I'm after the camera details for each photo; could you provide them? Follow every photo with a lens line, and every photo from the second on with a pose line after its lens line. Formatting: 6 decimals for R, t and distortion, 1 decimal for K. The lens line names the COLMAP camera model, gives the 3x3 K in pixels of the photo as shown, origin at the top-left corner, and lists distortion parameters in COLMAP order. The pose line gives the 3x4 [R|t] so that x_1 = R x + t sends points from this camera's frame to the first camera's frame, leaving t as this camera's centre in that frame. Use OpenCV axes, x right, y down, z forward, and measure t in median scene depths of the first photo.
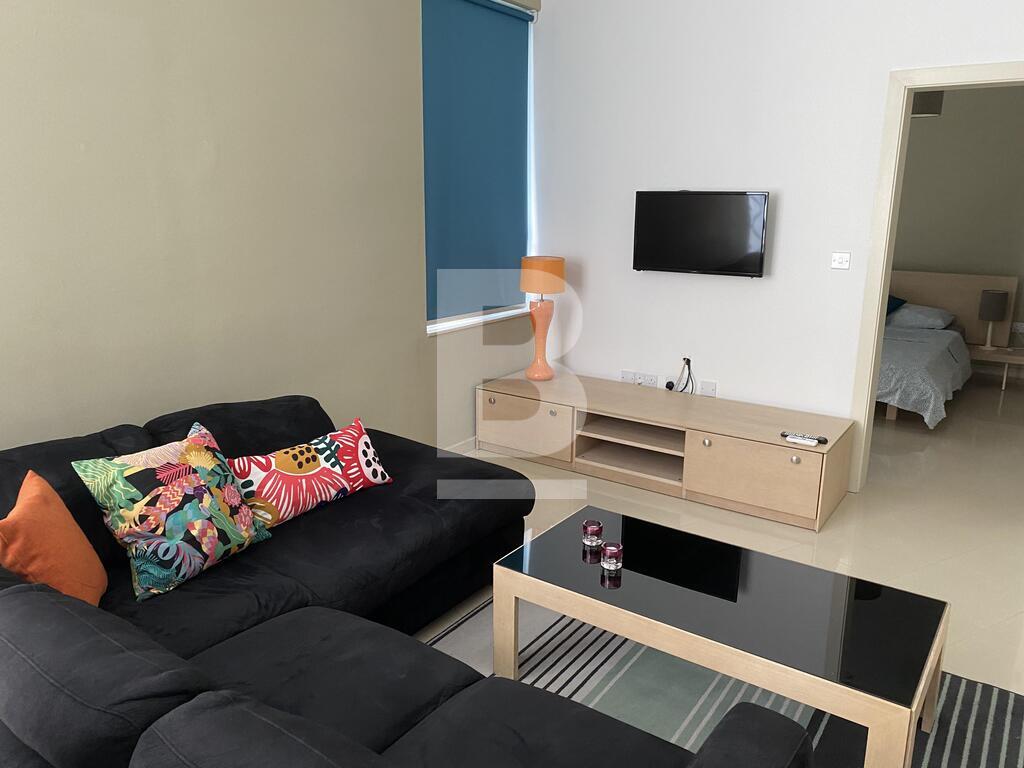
lens RADIAL K [[781.9, 0, 515.4], [0, 781.9, 379.2], [0, 0, 1]] dist [0.077499, -0.123502]
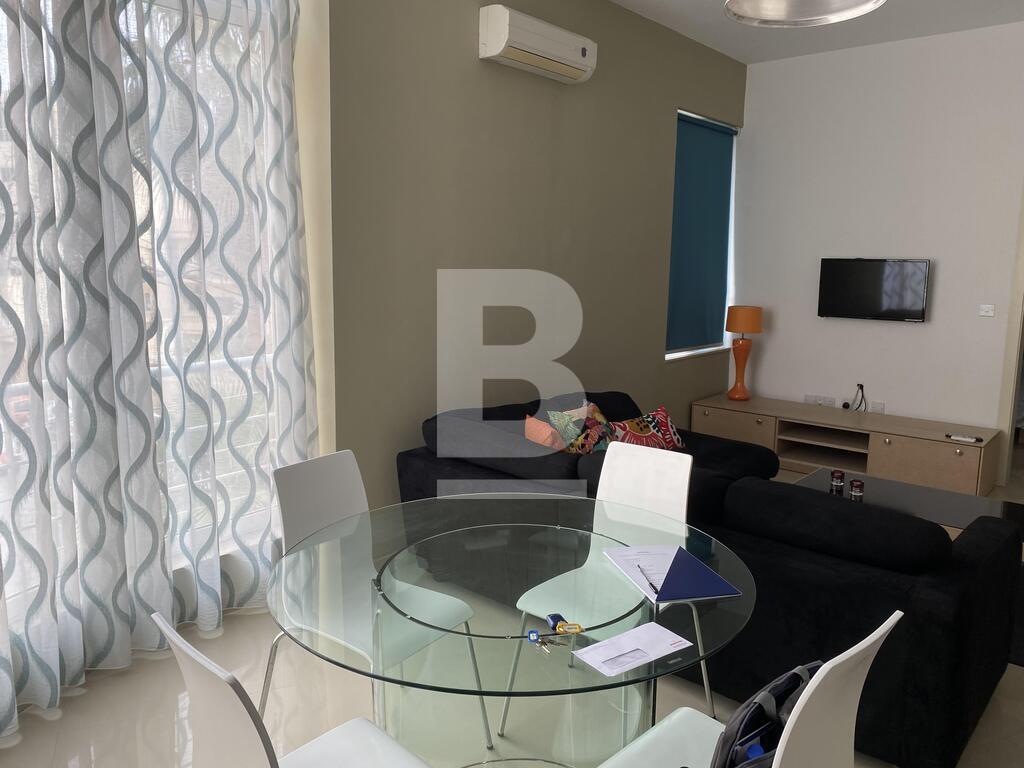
lens RADIAL K [[781.9, 0, 515.4], [0, 781.9, 379.2], [0, 0, 1]] dist [0.077499, -0.123502]
pose [[0.995062, 0.018675, -0.097485, -0.255001], [-0.026486, 0.996486, -0.079458, 0.096078], [0.095658, 0.081648, 0.992060, -0.406295]]
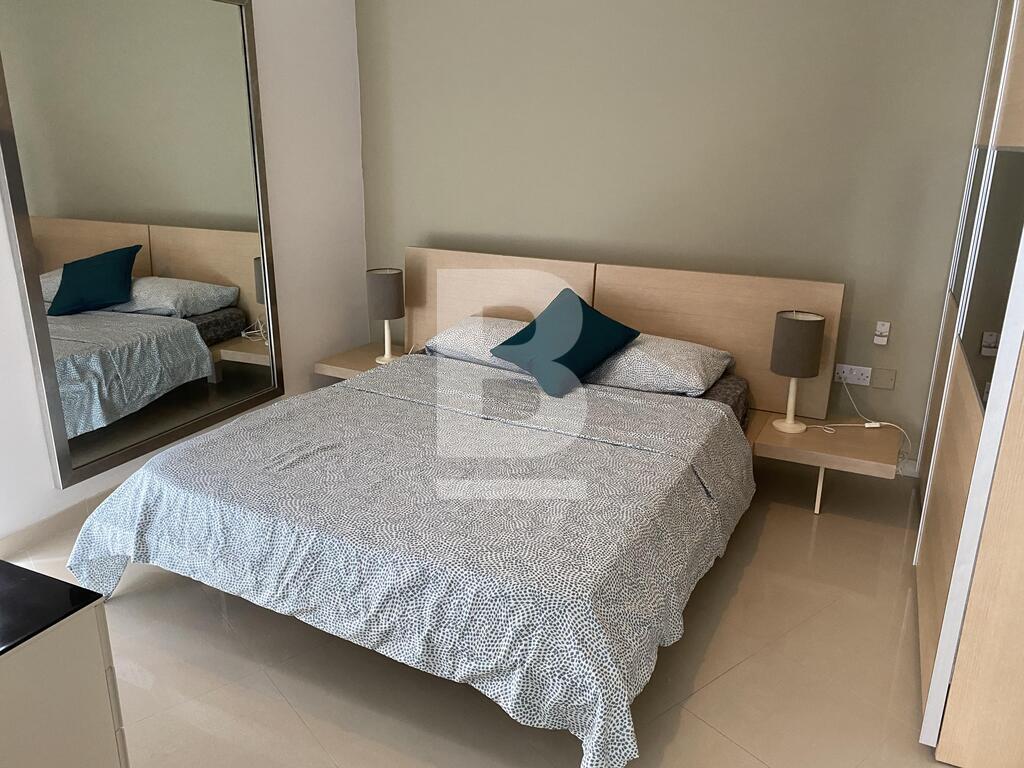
lens RADIAL K [[781.9, 0, 515.4], [0, 781.9, 379.2], [0, 0, 1]] dist [0.077499, -0.123502]
pose [[0.986776, -0.039990, 0.157082, 0.462958], [0.030255, 0.997498, 0.063886, -0.143613], [-0.159244, -0.058289, 0.985517, 0.710646]]
